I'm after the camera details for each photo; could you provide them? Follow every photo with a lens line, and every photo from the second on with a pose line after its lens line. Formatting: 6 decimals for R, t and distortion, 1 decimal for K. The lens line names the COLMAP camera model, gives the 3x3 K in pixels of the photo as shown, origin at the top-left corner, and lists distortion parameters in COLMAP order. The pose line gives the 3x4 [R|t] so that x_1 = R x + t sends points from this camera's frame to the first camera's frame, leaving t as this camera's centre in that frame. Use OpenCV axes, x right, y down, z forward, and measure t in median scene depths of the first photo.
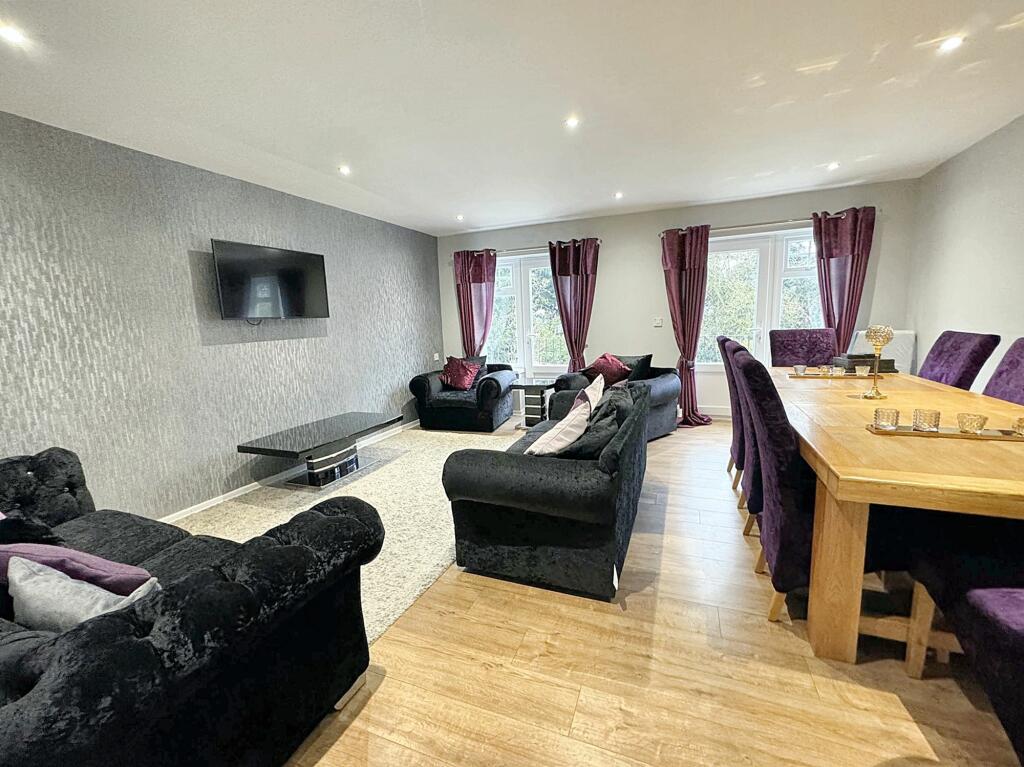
lens RADIAL K [[422.9, 0, 512.0], [0, 422.9, 383.5], [0, 0, 1]] dist [-0.000605, -0.000327]
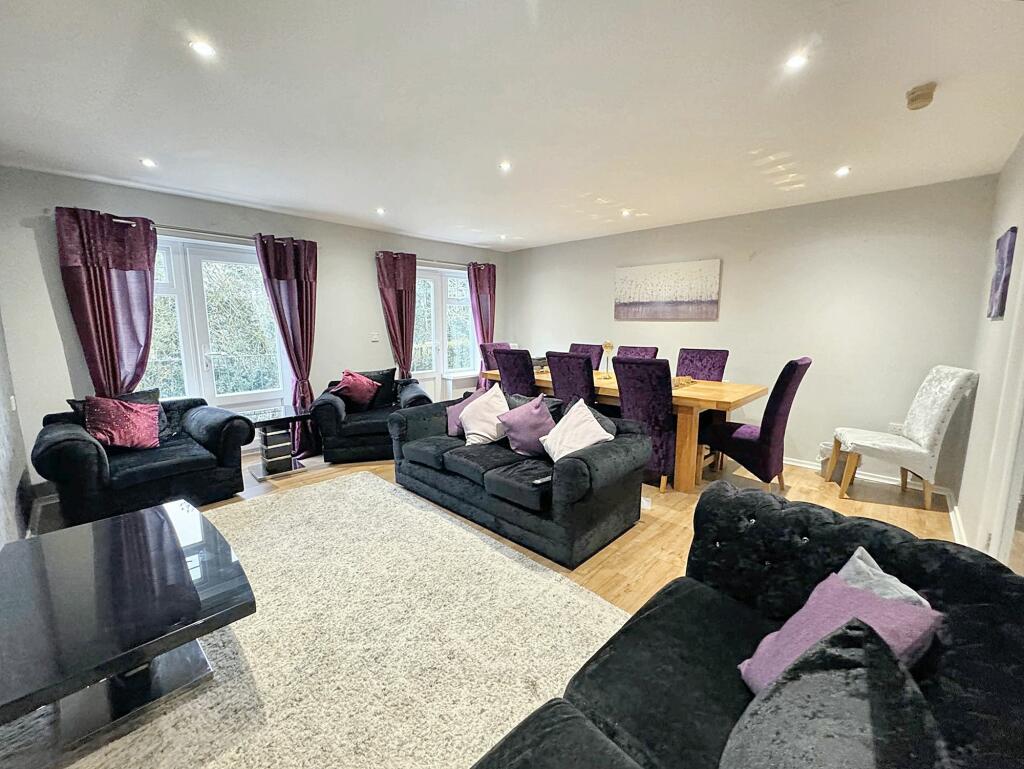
lens RADIAL K [[422.9, 0, 512.0], [0, 422.9, 384.5], [0, 0, 1]] dist [-0.000605, -0.000327]
pose [[0.363828, -0.099003, 0.926190, -0.528962], [0.125188, 0.990511, 0.056702, -0.048688], [-0.923015, 0.095318, 0.372770, 0.330115]]
